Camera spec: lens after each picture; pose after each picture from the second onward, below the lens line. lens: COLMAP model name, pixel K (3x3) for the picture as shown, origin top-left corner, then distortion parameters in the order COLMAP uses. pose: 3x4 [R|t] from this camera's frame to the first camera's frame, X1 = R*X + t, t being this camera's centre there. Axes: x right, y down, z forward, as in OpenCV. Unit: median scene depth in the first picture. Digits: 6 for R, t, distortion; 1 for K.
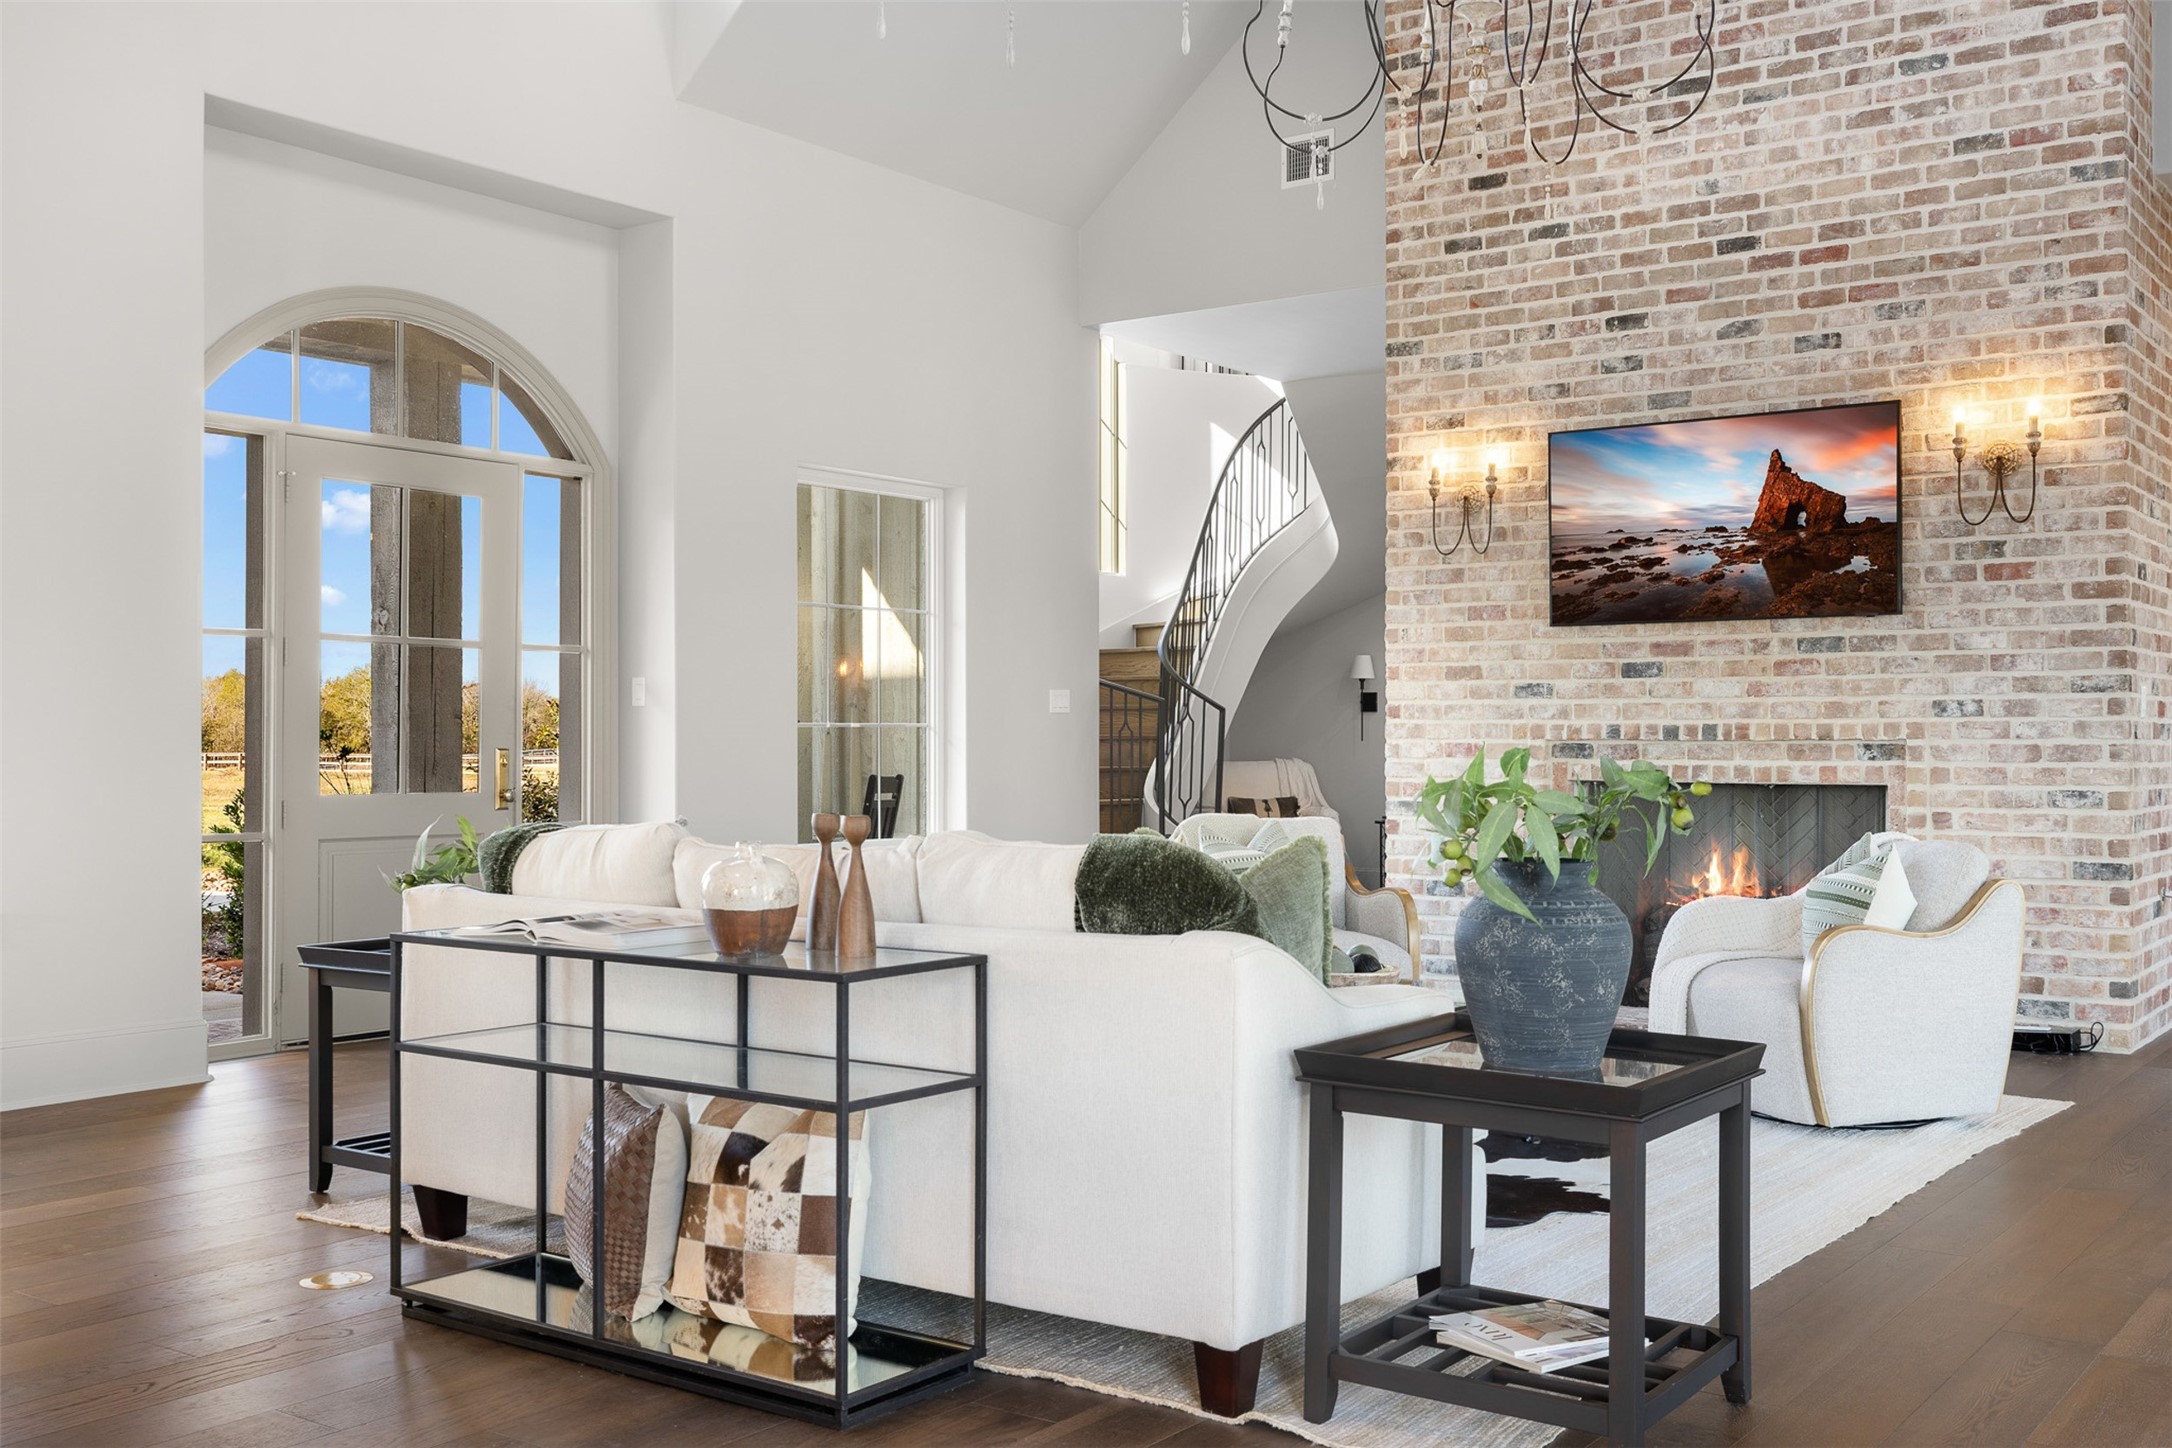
lens RADIAL K [[2140.7, 0, 1083.7], [0, 2140.7, 727.9], [0, 0, 1]] dist [0.022817, 0.000000]
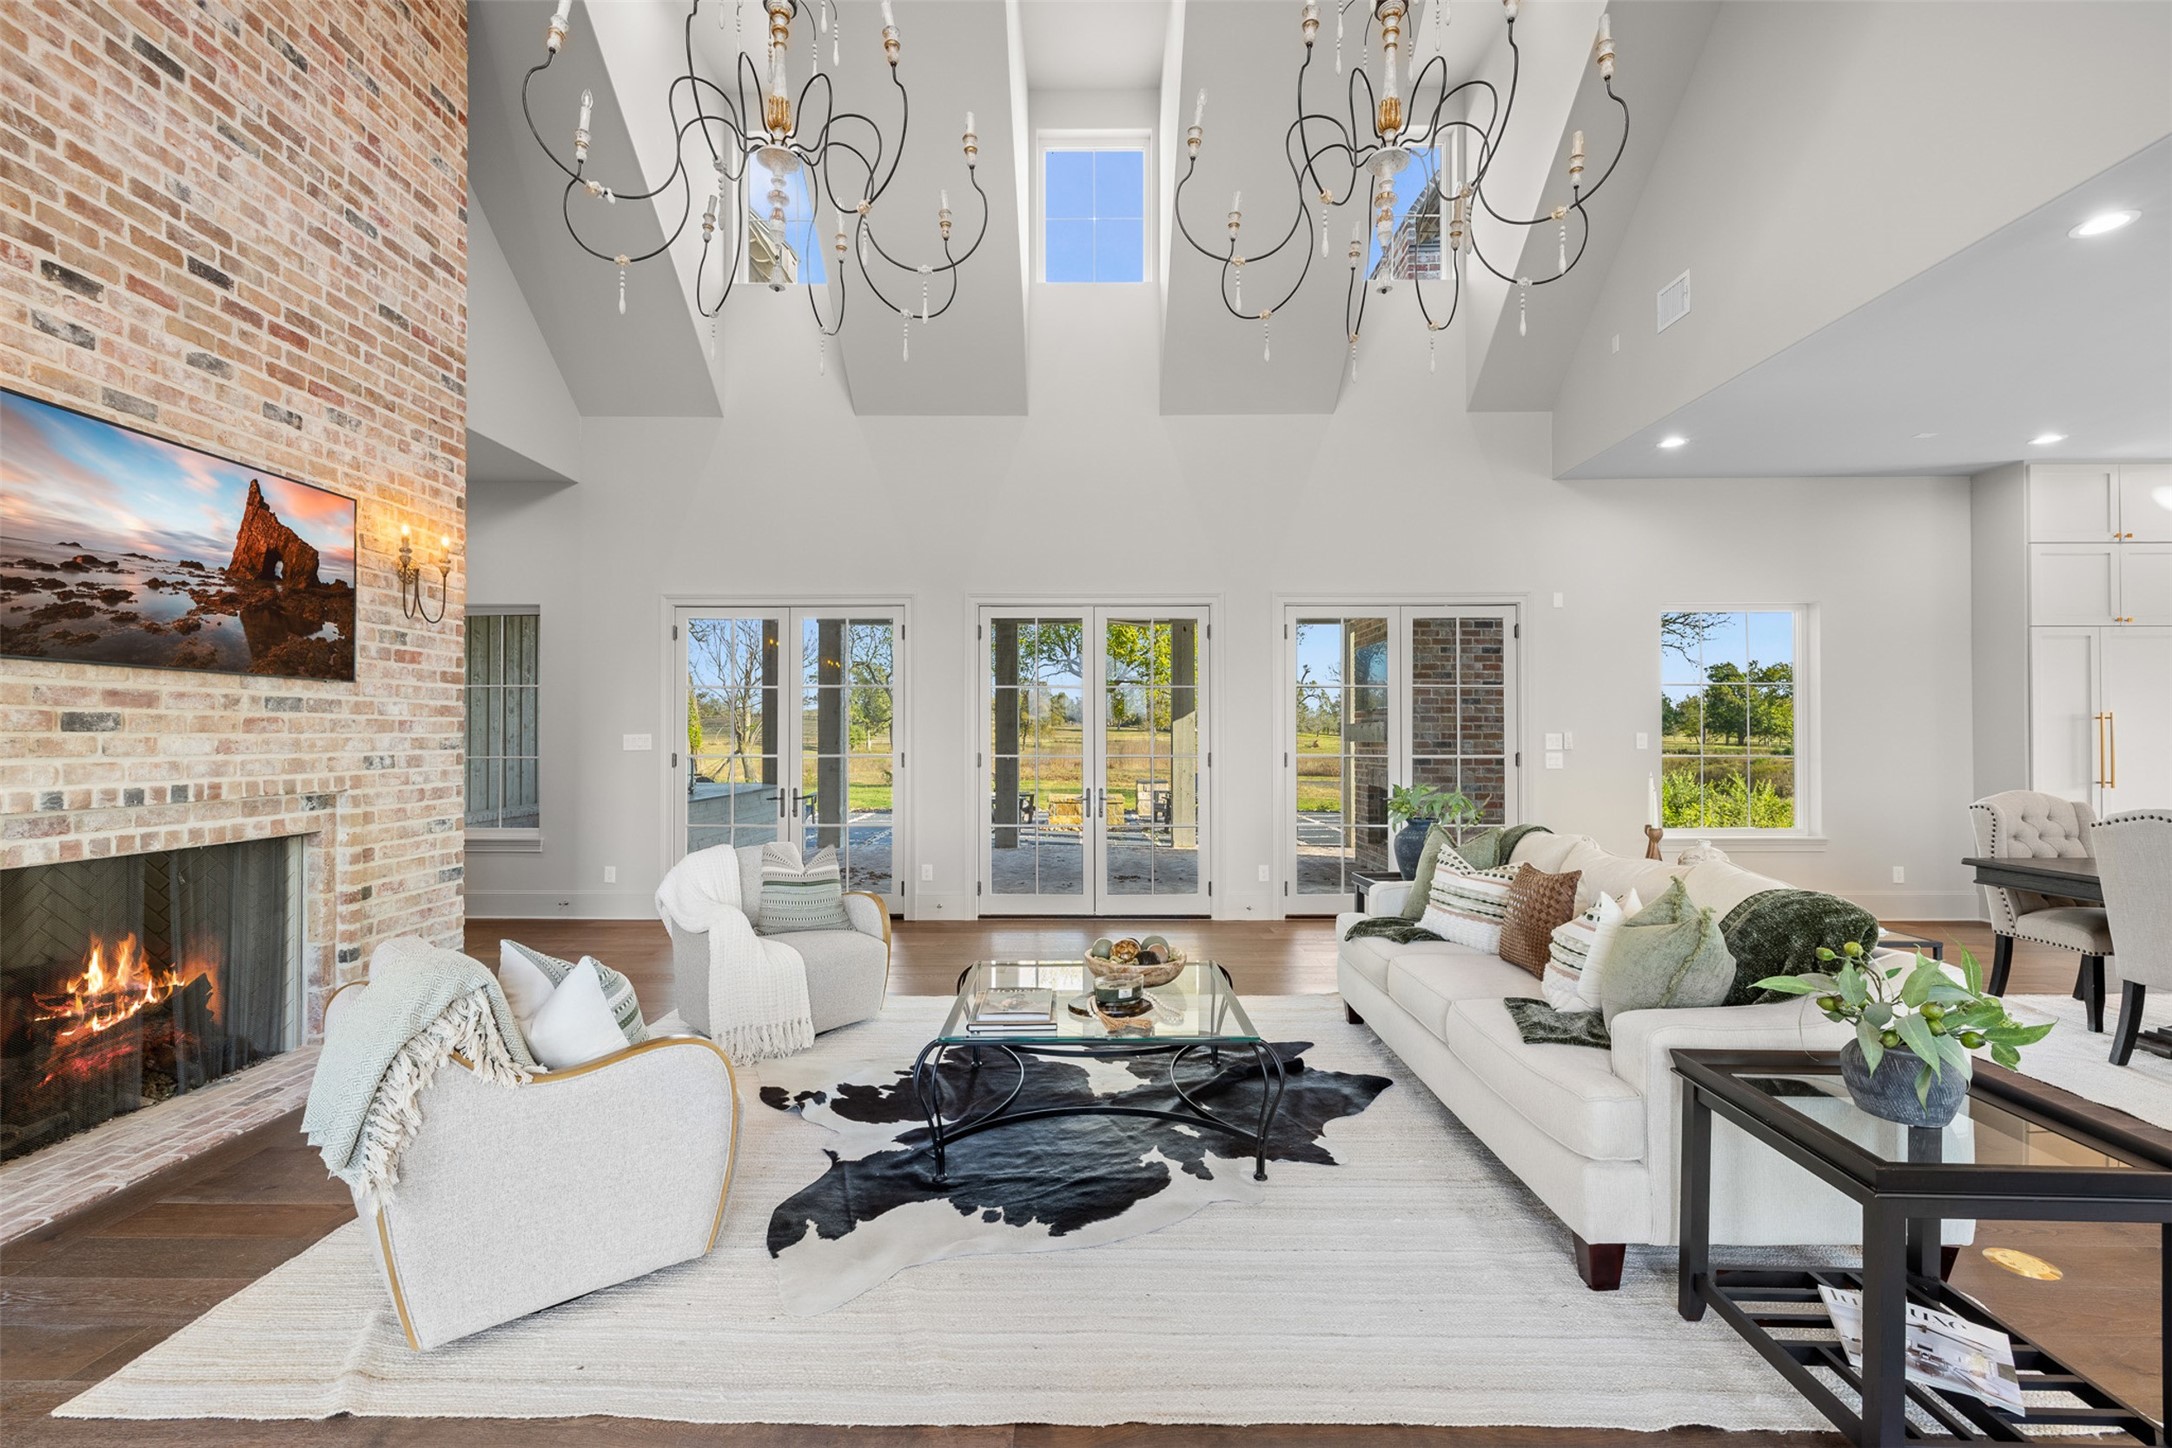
lens RADIAL K [[918.7, 0, 1083.1], [0, 918.7, 732.2], [0, 0, 1]] dist [0.000731, 0.000455]
pose [[-0.579242, 0.003710, 0.815147, -0.249458], [-0.004630, 0.999959, -0.007841, -0.023273], [-0.815143, -0.008316, -0.579200, 0.936118]]
